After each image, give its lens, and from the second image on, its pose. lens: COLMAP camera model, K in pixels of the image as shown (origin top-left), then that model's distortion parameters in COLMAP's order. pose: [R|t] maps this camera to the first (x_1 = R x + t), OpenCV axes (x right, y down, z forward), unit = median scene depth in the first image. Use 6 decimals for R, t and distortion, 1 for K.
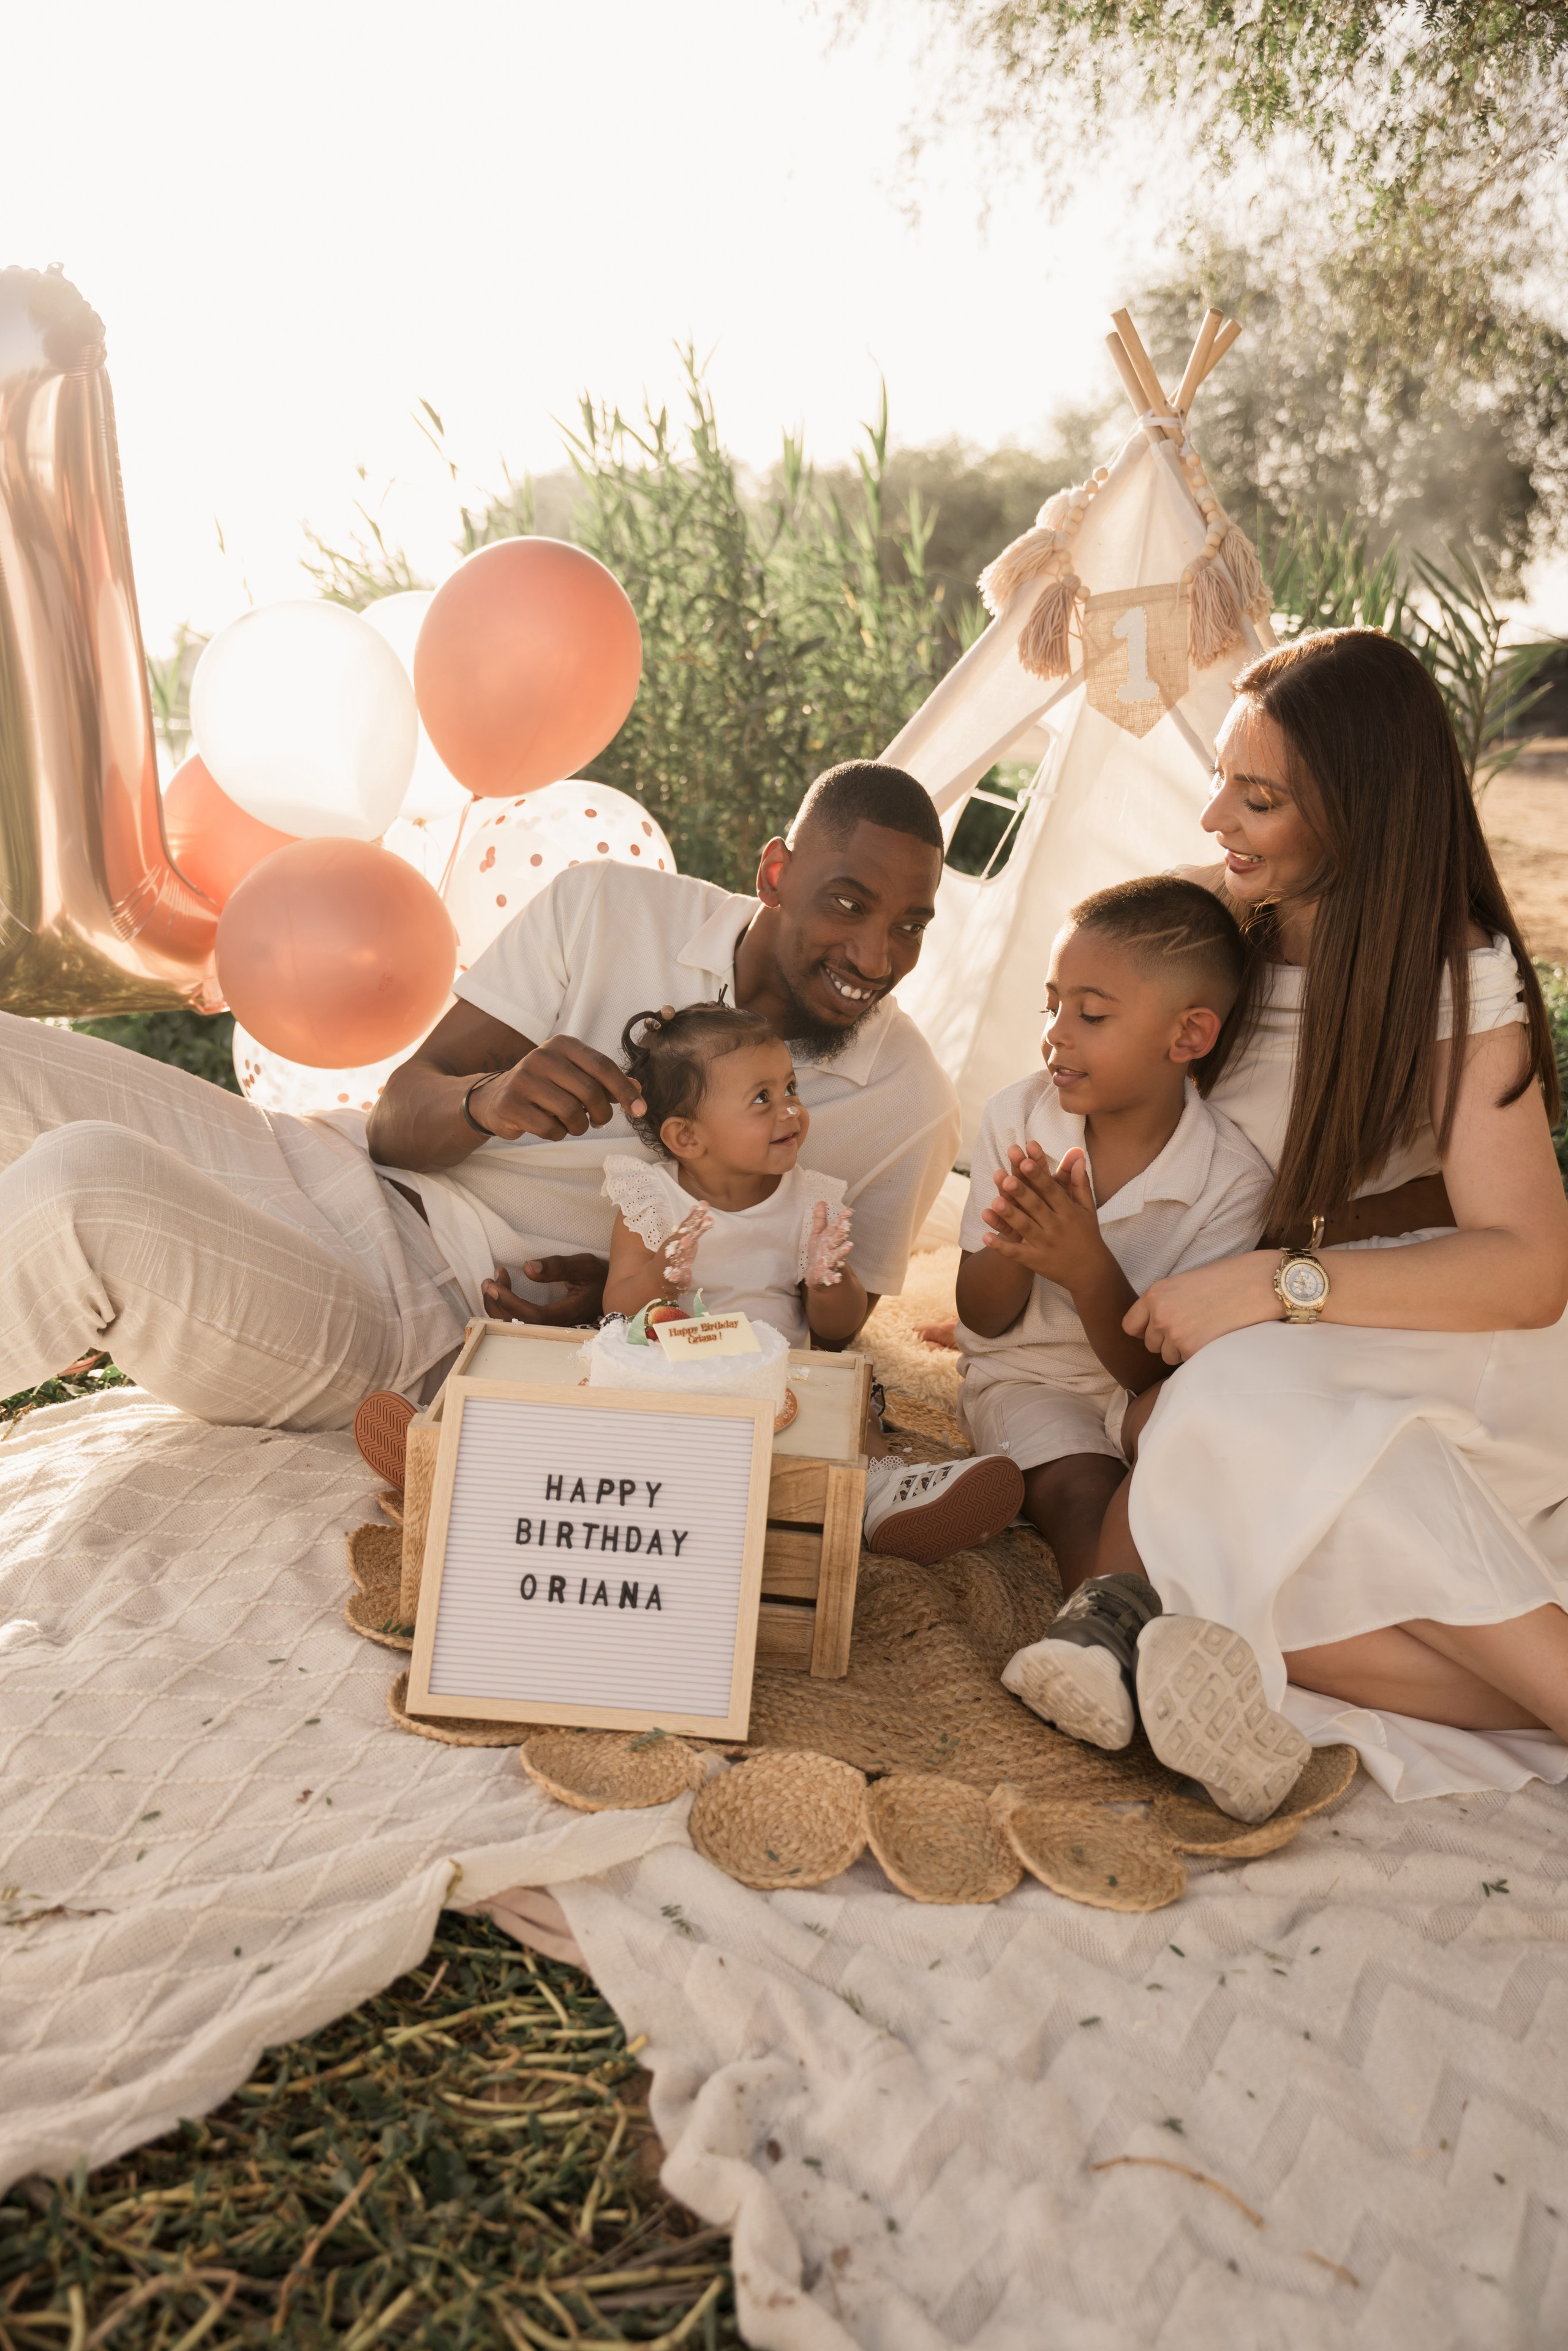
lens RADIAL K [[2201.4, 0, 790.2], [0, 2201.4, 1169.5], [0, 0, 1]] dist [-0.038632, 0.000000]
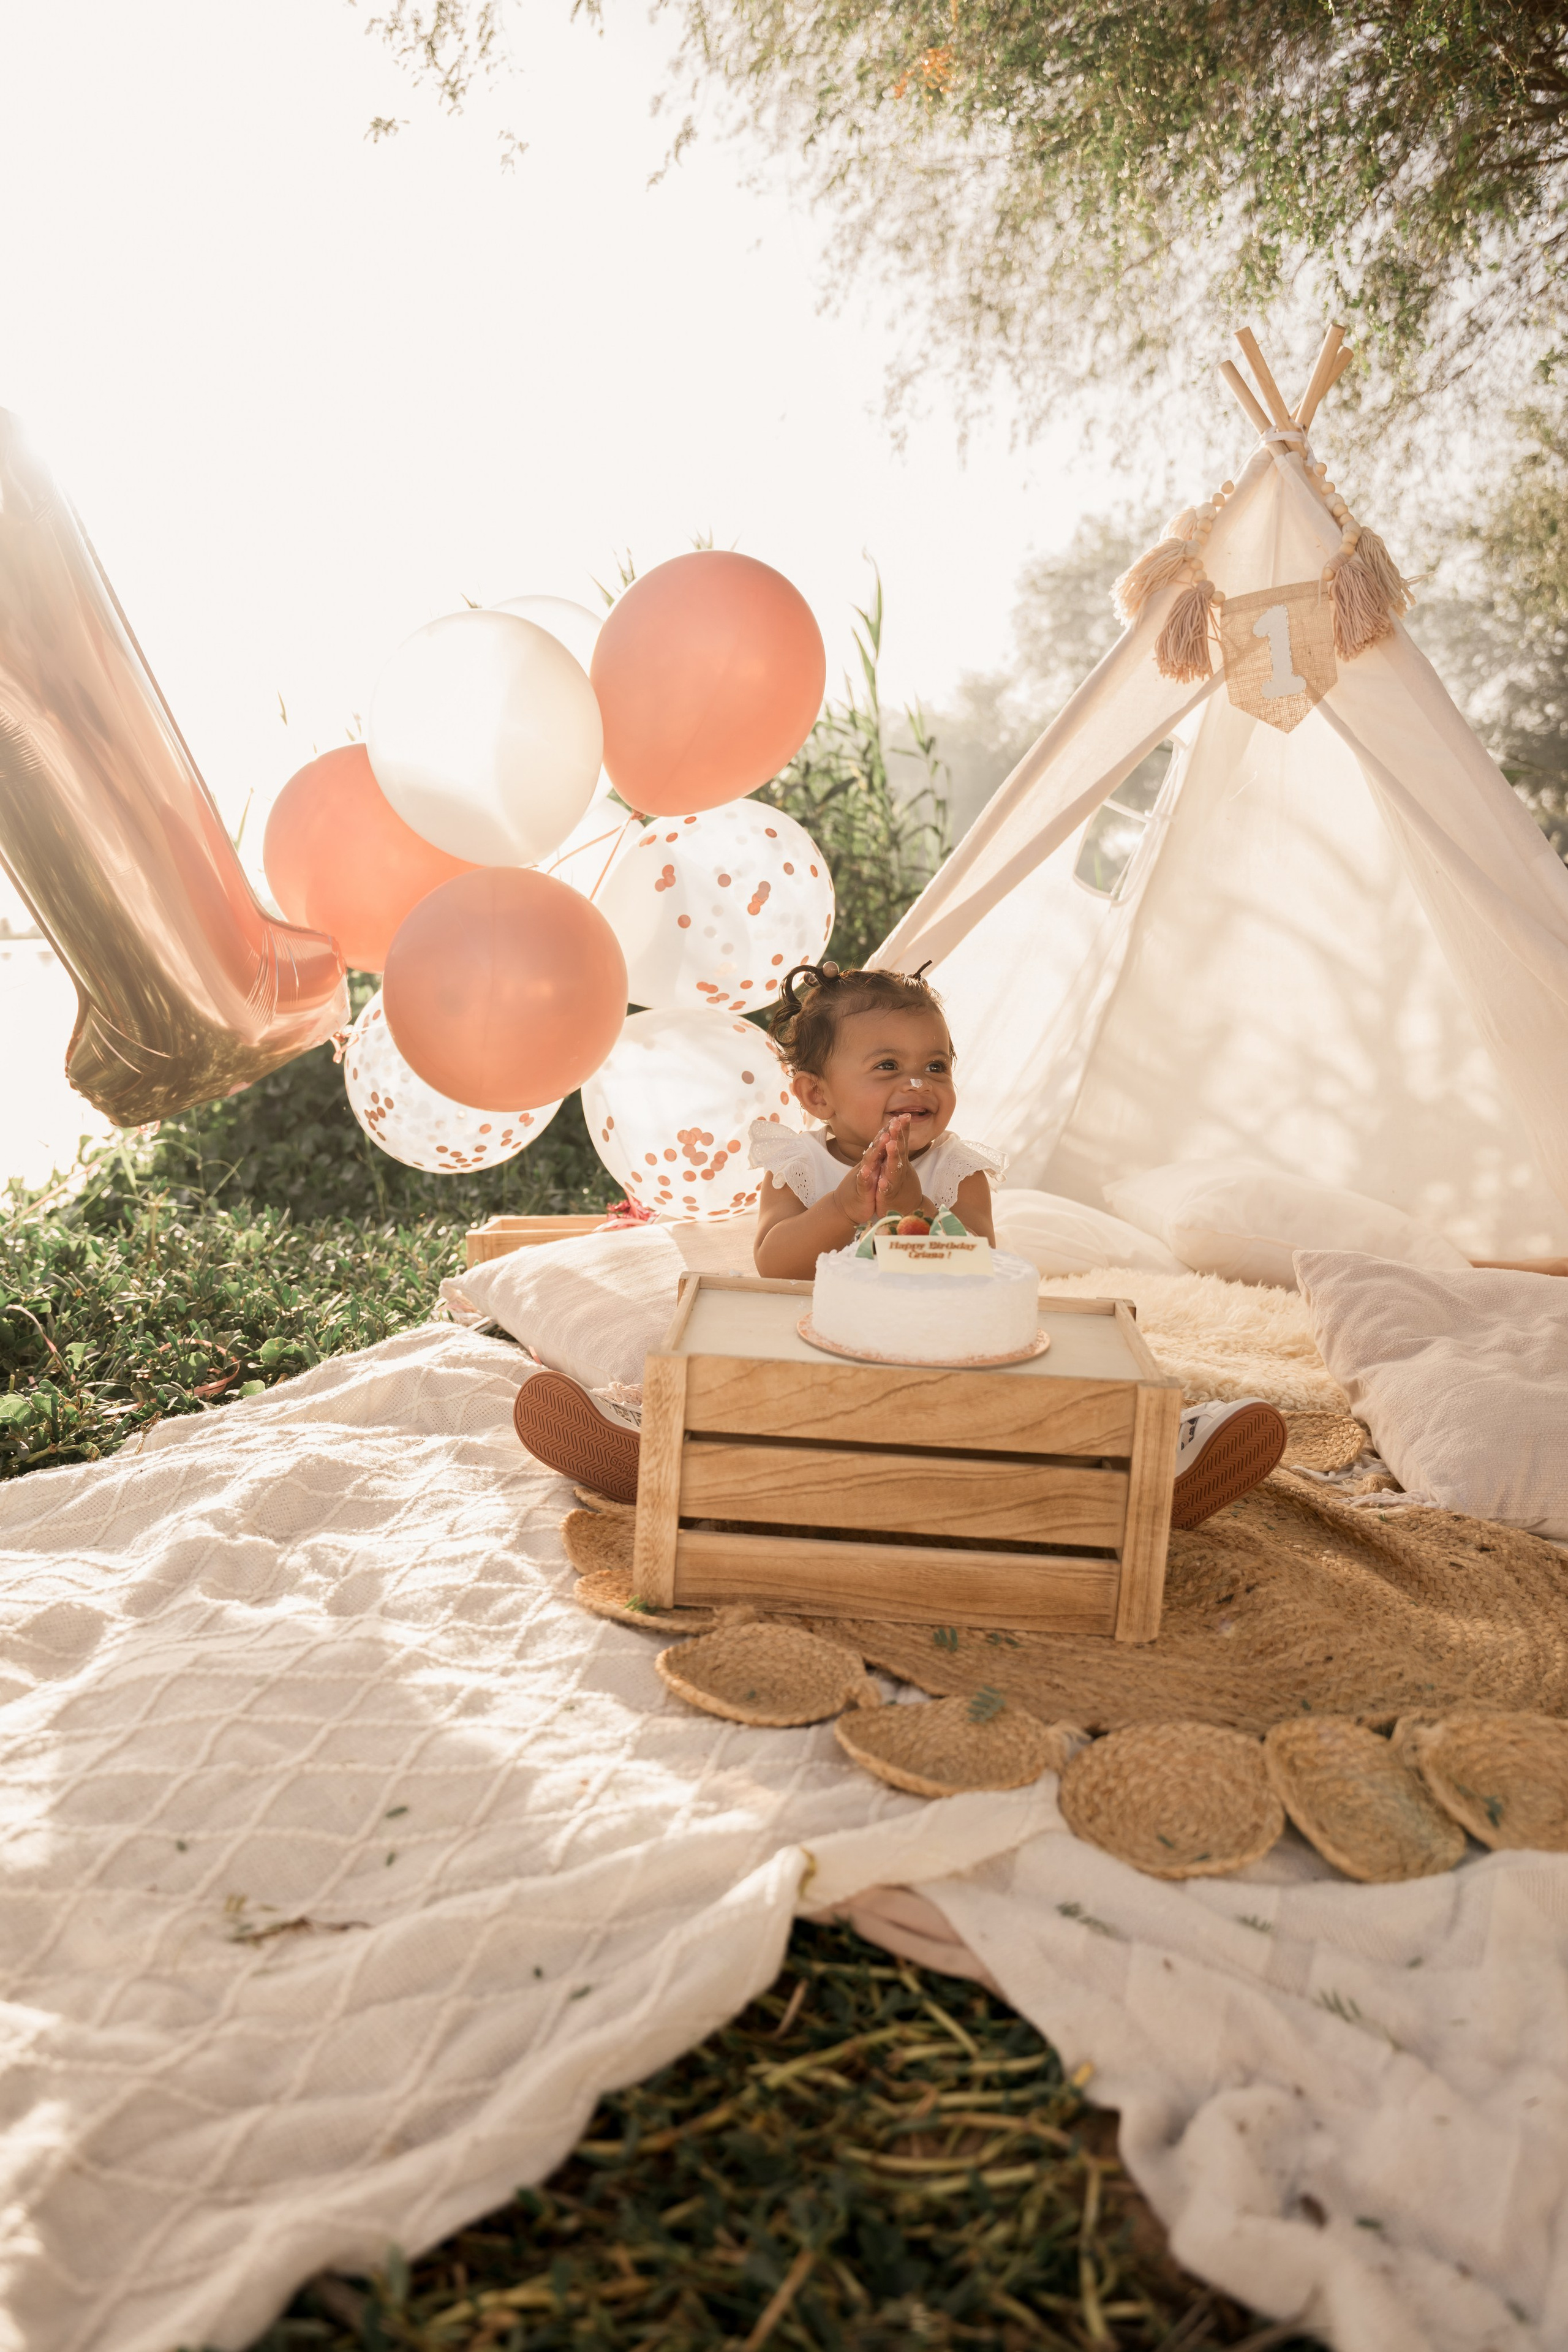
lens RADIAL K [[1955.9, 0, 748.6], [0, 1955.9, 1094.2], [0, 0, 1]] dist [-0.089336, 0.013019]
pose [[0.999745, -0.022353, -0.003164, -0.160738], [0.021802, 0.992322, -0.121742, 0.127245], [0.005861, 0.121642, 0.992557, 0.274594]]
